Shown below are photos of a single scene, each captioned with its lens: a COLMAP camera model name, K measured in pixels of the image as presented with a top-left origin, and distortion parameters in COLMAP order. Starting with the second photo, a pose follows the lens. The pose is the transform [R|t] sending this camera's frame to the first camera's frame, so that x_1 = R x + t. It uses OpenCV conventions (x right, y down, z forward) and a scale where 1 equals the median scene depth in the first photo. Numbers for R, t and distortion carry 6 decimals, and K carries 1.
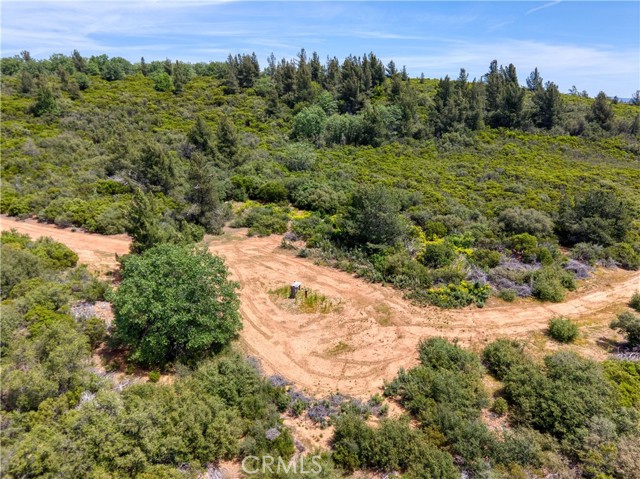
lens RADIAL K [[446.1, 0, 319.6], [0, 446.1, 239.0], [0, 0, 1]] dist [-0.007061, -0.001470]
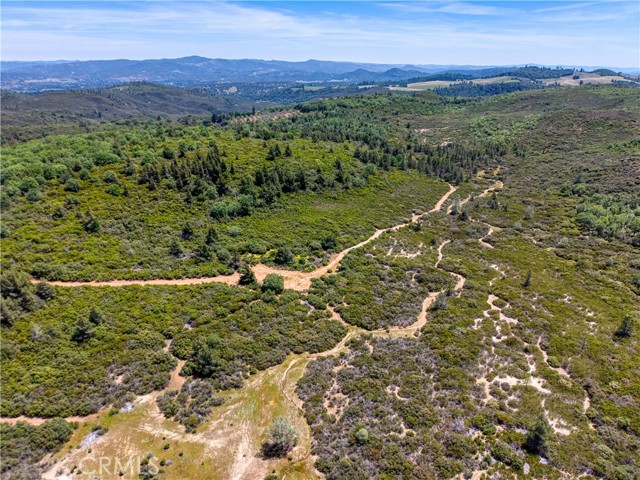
lens RADIAL K [[446.1, 0, 319.7], [0, 446.1, 242.3], [0, 0, 1]] dist [-0.007061, -0.001470]
pose [[0.835584, -0.230117, 0.498844, -1.791734], [0.175948, 0.972310, 0.153807, -0.808044], [-0.520424, -0.040748, 0.852935, -2.920532]]
